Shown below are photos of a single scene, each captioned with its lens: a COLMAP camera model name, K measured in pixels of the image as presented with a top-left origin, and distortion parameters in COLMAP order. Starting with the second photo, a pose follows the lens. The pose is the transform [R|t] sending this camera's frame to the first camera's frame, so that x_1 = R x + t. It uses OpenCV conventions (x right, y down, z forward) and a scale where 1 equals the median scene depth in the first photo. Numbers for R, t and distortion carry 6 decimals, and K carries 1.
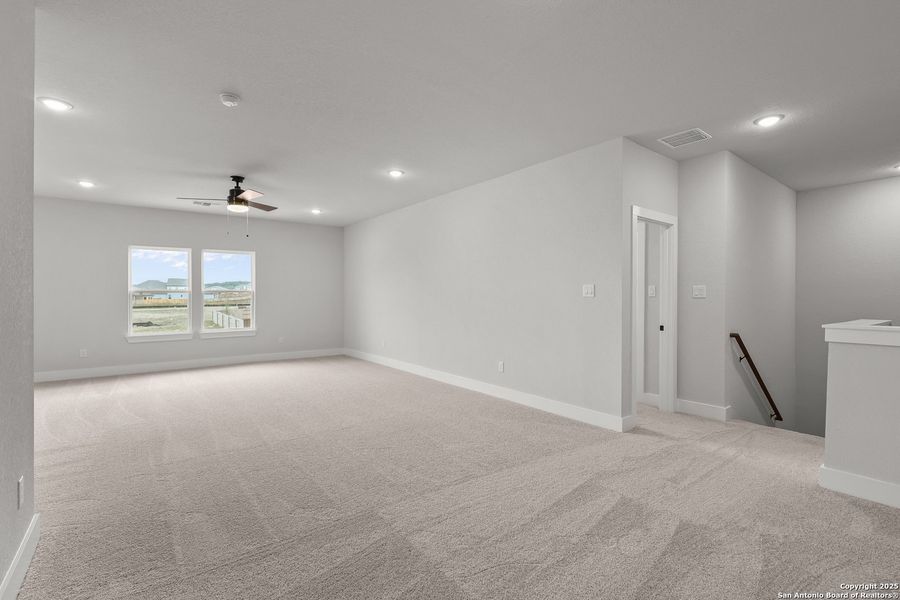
lens RADIAL K [[415.1, 0, 446.1], [0, 415.1, 299.0], [0, 0, 1]] dist [-0.001973, 0.002249]
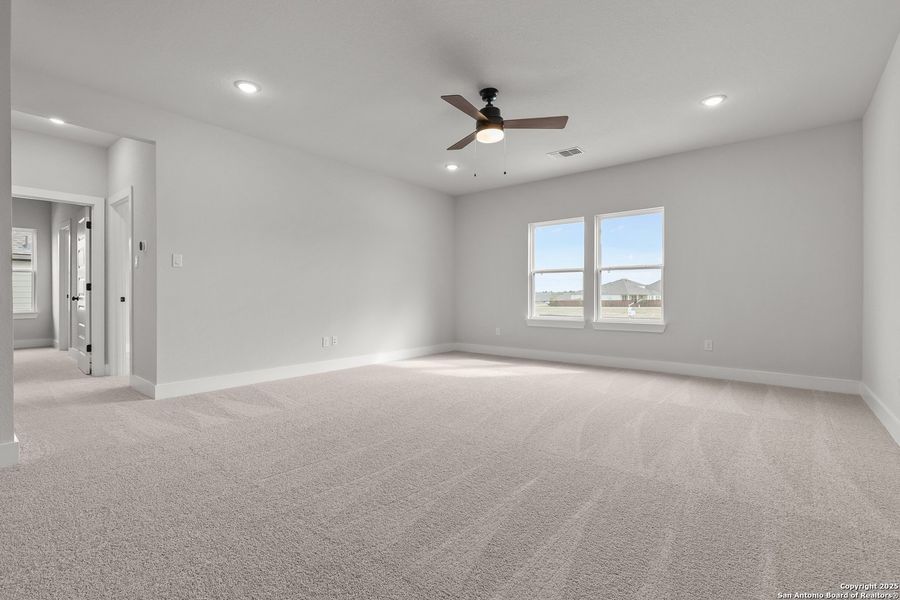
lens RADIAL K [[415.1, 0, 452.3], [0, 415.1, 304.0], [0, 0, 1]] dist [-0.001973, 0.002249]
pose [[0.239185, 0.010554, -0.970917, 0.106977], [-0.012102, 0.999896, 0.007888, 0.045567], [0.970899, 0.009863, 0.239288, 0.552057]]
